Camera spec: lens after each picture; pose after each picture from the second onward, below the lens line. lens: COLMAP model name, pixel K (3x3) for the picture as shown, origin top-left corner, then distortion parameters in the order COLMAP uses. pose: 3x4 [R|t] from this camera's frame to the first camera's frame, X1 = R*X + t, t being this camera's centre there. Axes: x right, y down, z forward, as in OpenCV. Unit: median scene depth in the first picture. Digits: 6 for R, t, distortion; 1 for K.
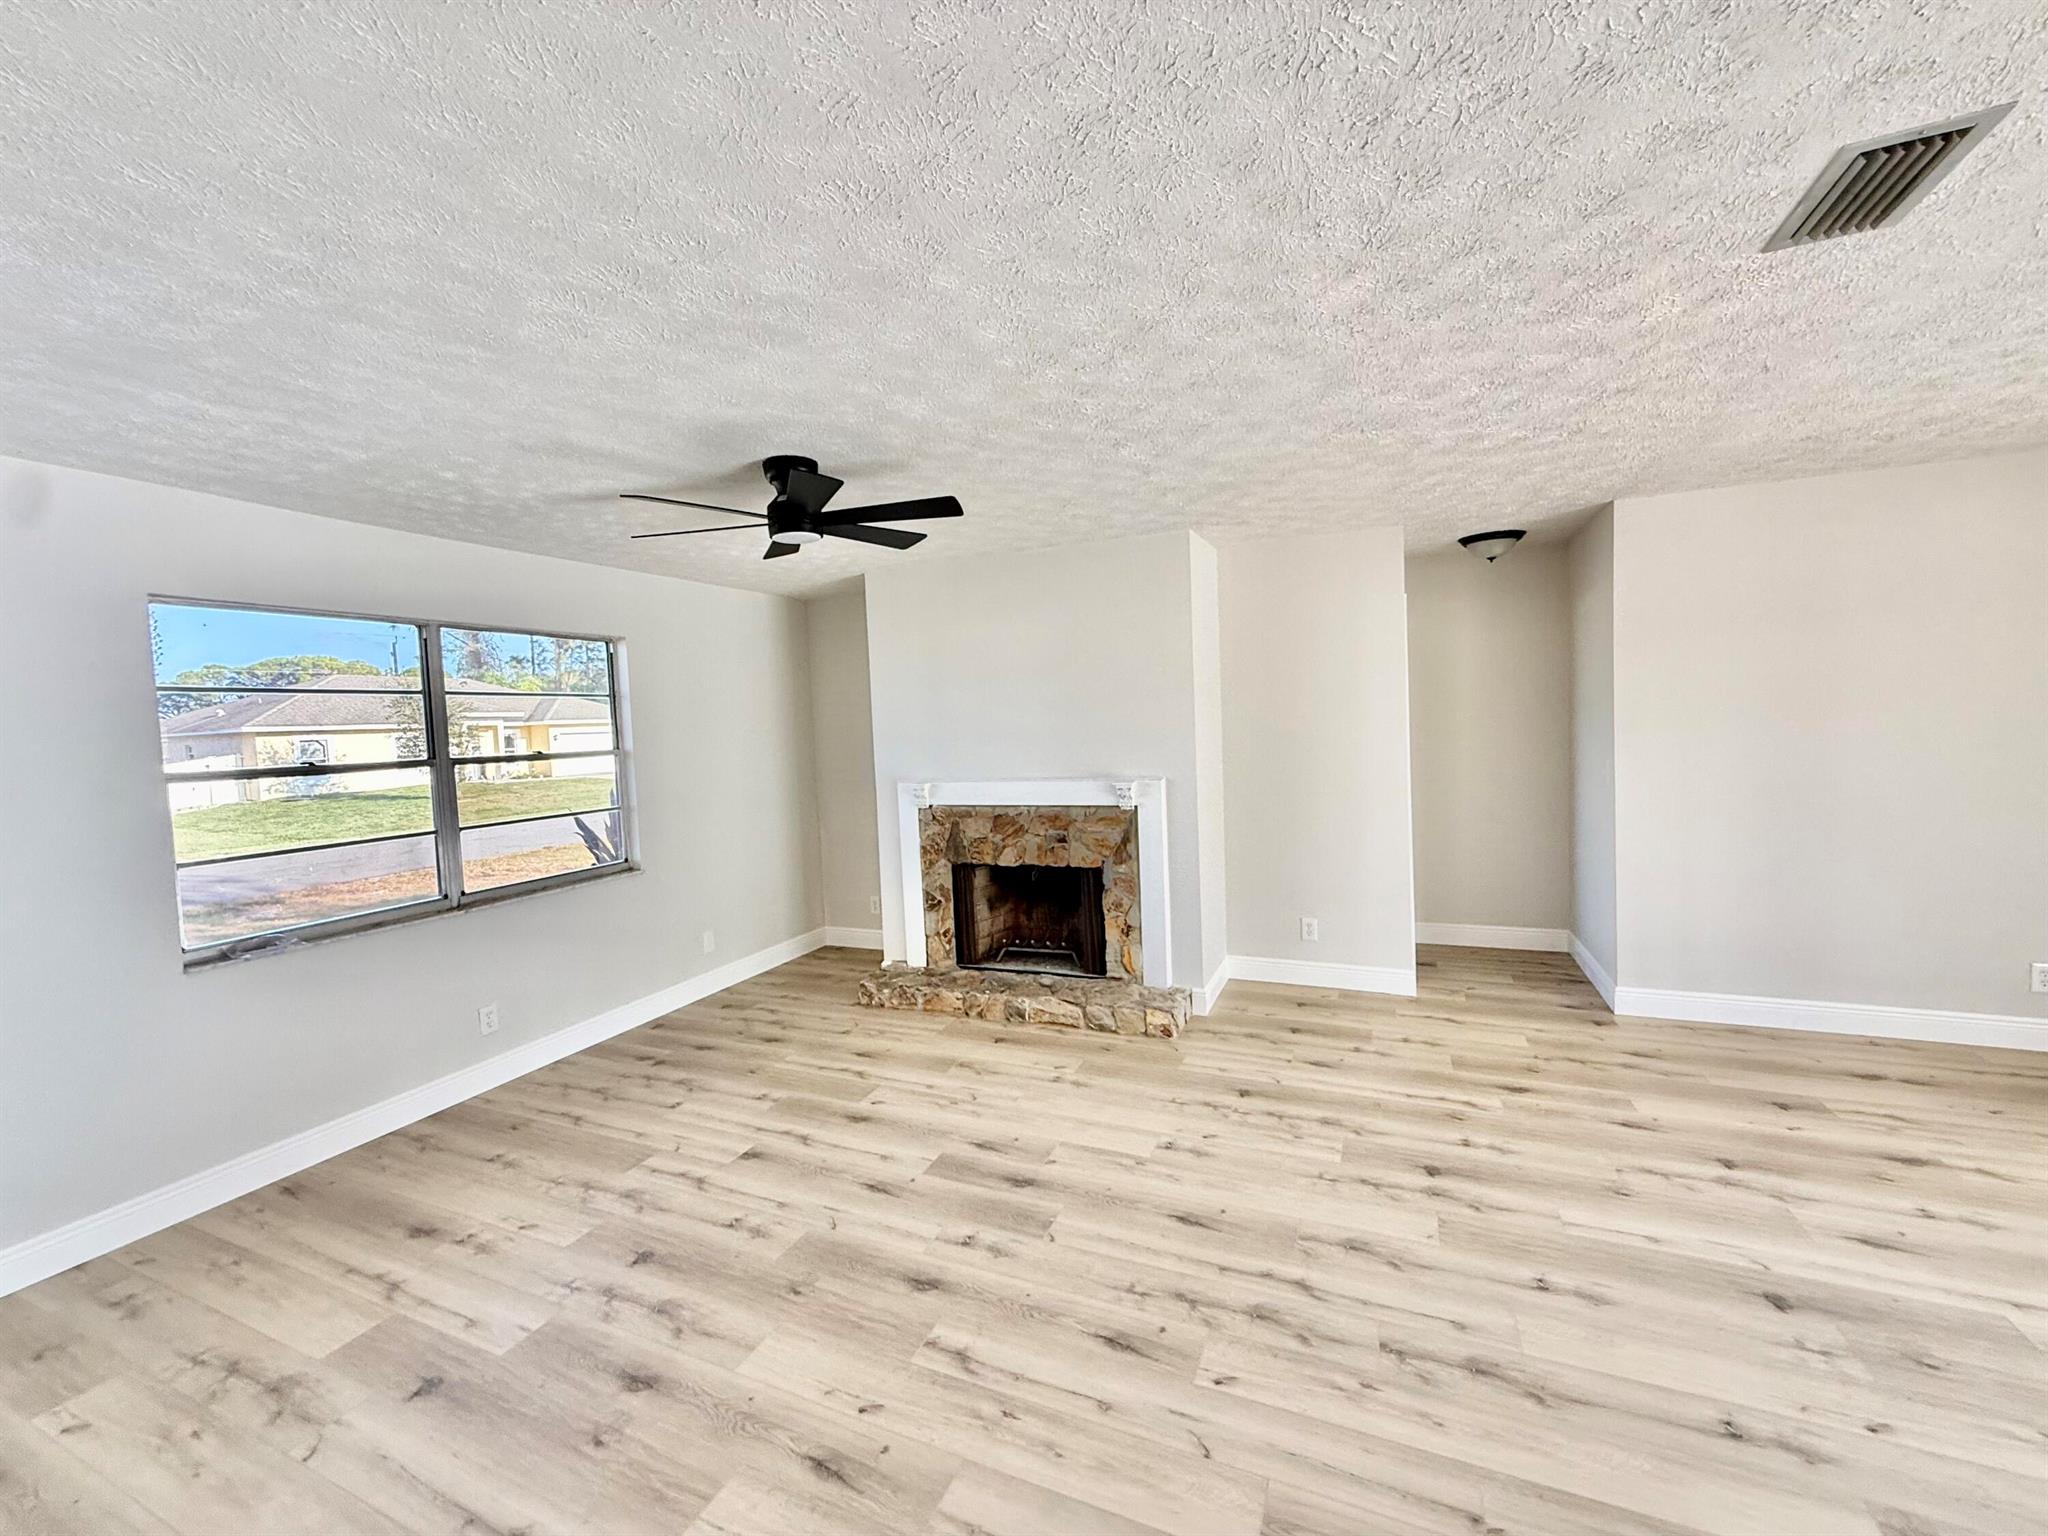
lens RADIAL K [[815.2, 0, 1017.8], [0, 815.2, 767.0], [0, 0, 1]] dist [-0.000888, -0.000104]
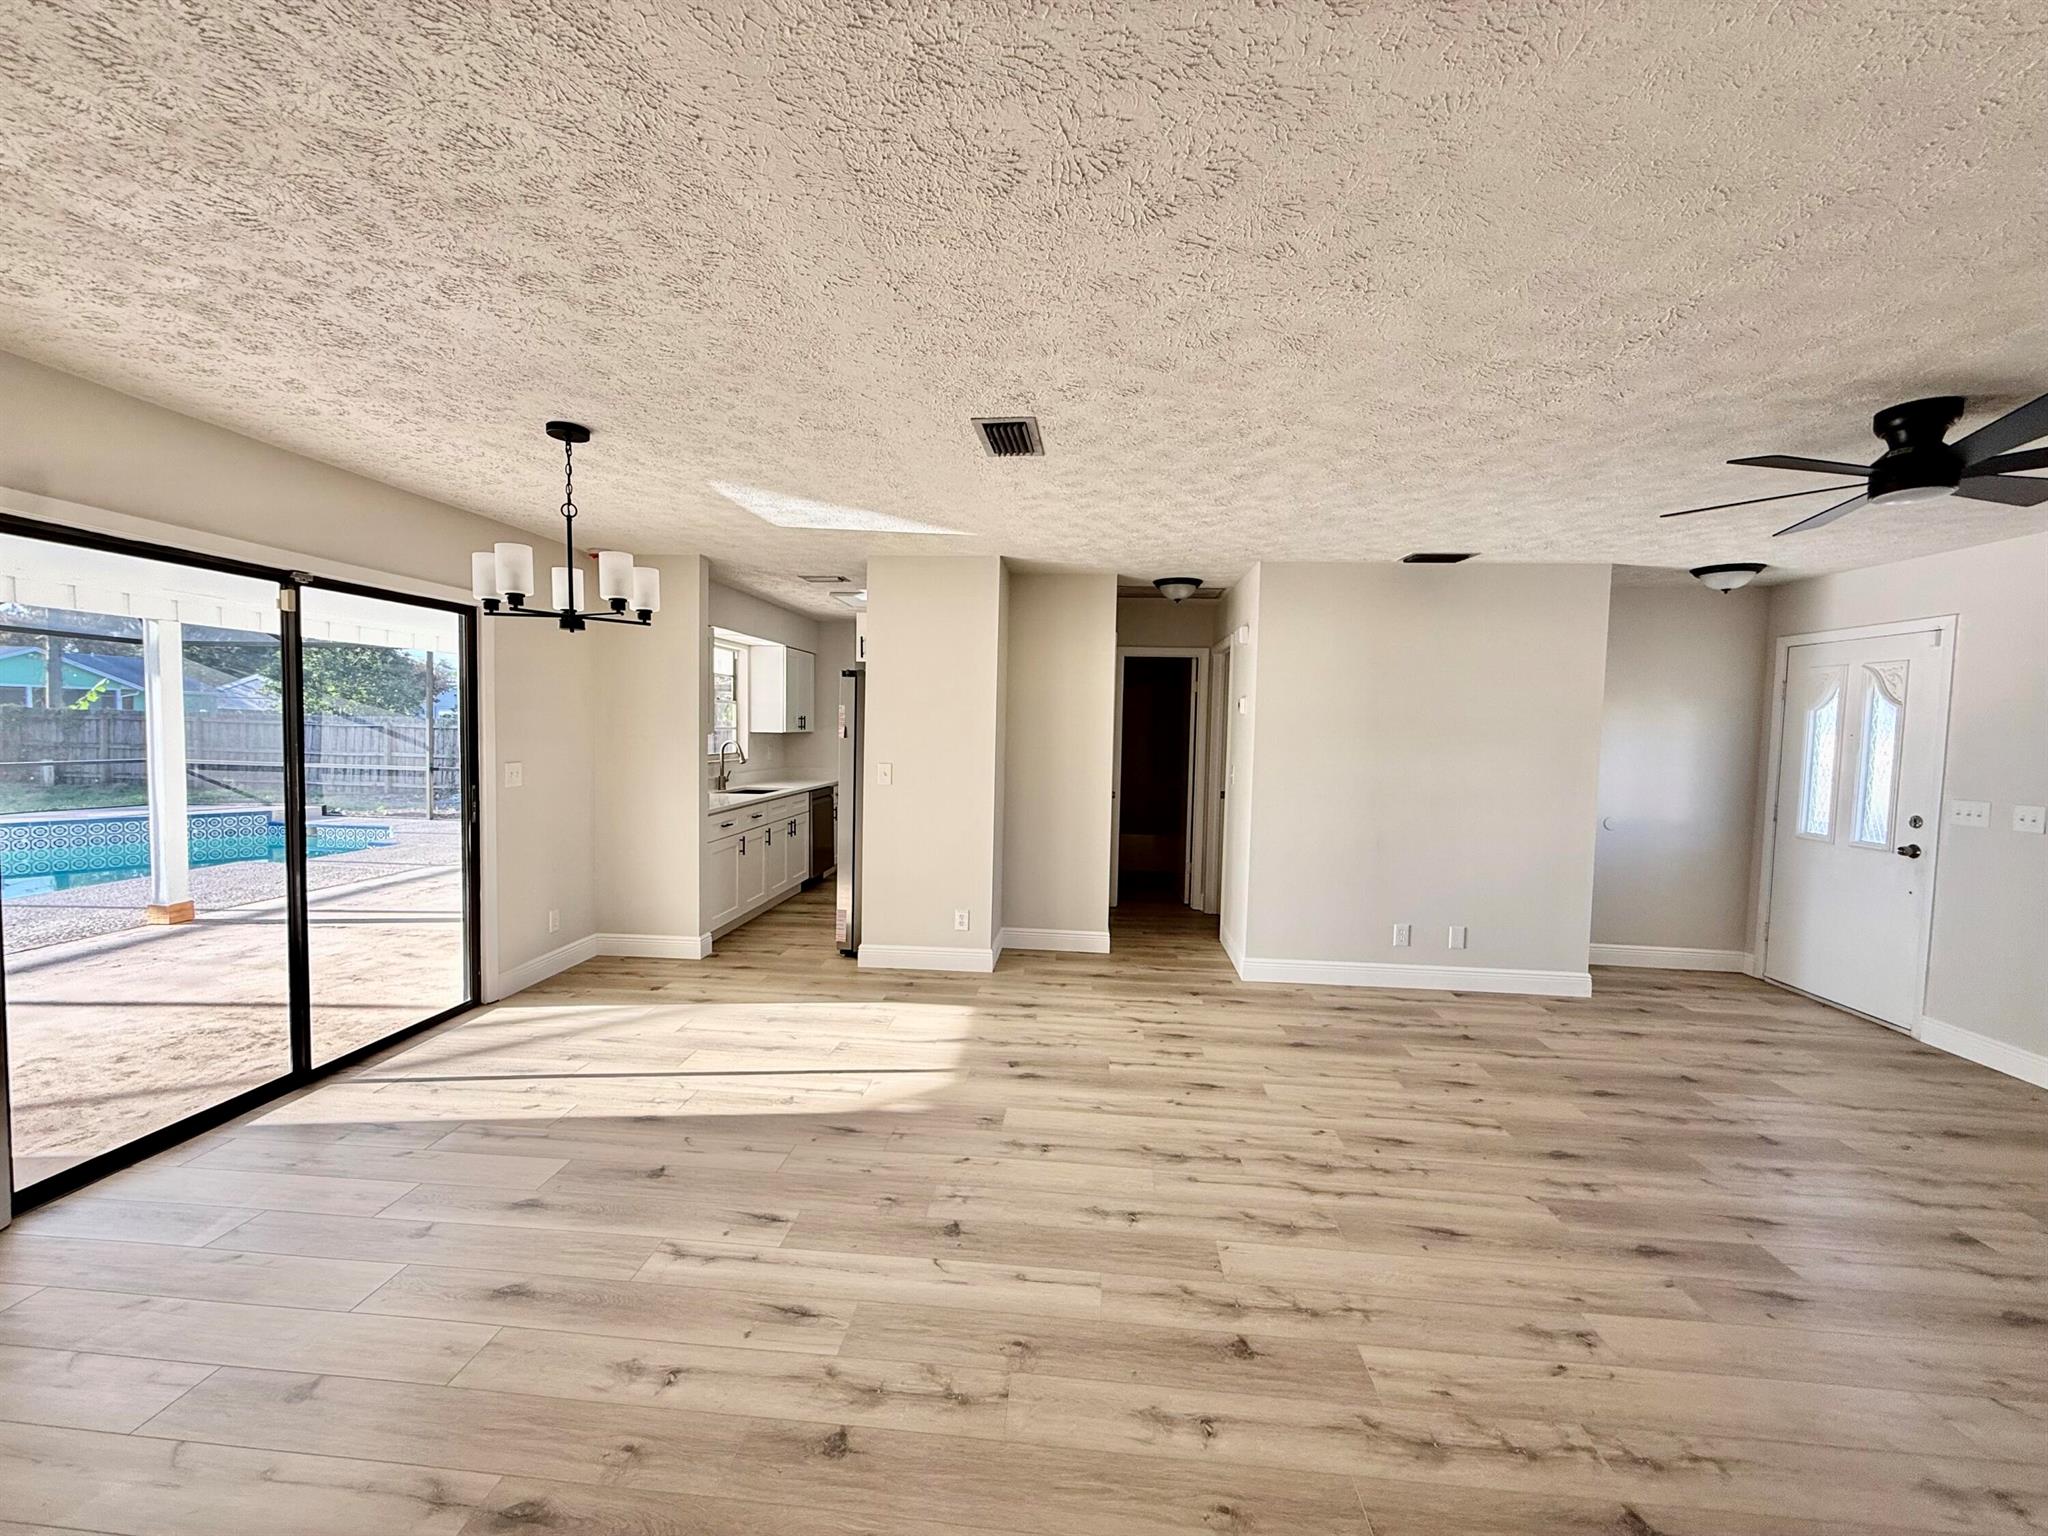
lens RADIAL K [[815.2, 0, 1017.8], [0, 815.2, 767.0], [0, 0, 1]] dist [-0.000888, -0.000104]
pose [[-0.943768, 0.037070, -0.328522, 0.766315], [-0.001802, 0.993102, 0.117237, -0.084215], [0.330602, 0.111236, -0.937192, 1.301295]]
